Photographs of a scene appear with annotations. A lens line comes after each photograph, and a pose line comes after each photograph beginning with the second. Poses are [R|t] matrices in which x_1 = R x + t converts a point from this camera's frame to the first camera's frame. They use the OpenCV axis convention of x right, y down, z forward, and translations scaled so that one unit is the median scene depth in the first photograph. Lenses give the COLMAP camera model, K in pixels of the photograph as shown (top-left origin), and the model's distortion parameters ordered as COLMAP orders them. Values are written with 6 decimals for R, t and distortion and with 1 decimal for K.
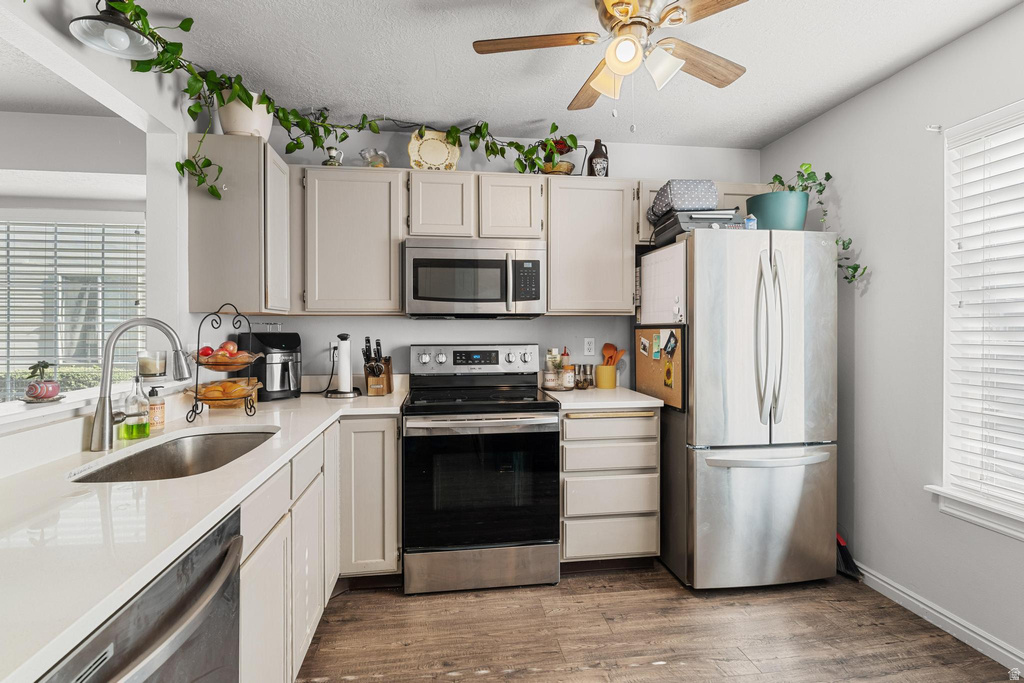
lens RADIAL K [[516.0, 0, 488.2], [0, 516.0, 326.8], [0, 0, 1]] dist [0.003716, 0.000543]
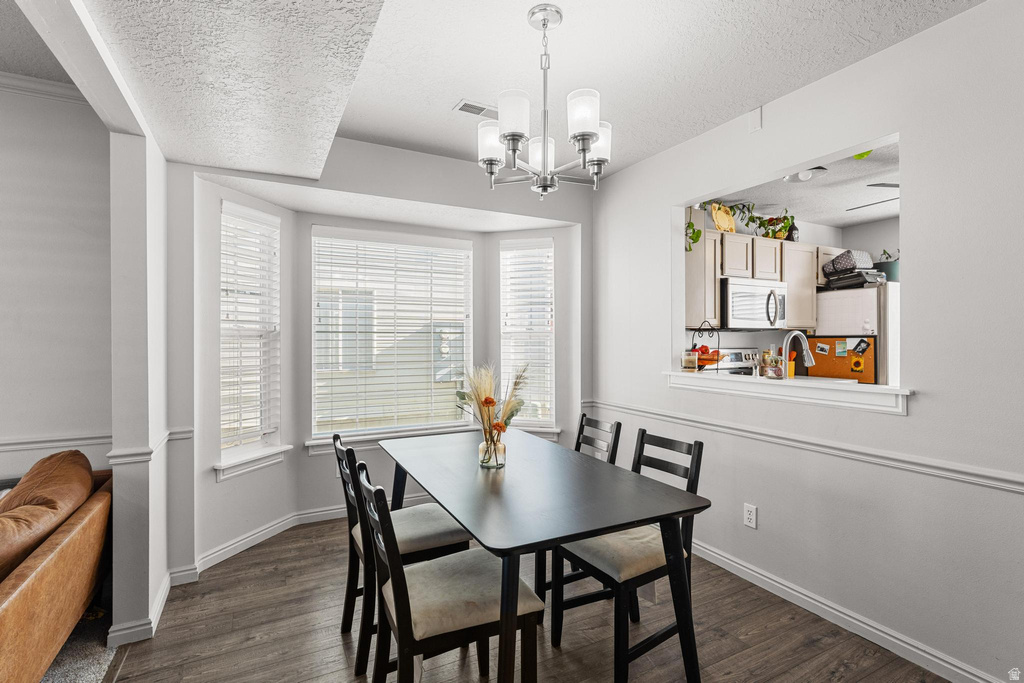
lens RADIAL K [[473.9, 0, 509.6], [0, 473.9, 341.1], [0, 0, 1]] dist [-0.002077, 0.000851]
pose [[0.941531, -0.001698, 0.336923, -1.434851], [-0.001723, 0.999950, 0.009855, 0.000737], [-0.336922, -0.009860, 0.941481, -0.104662]]
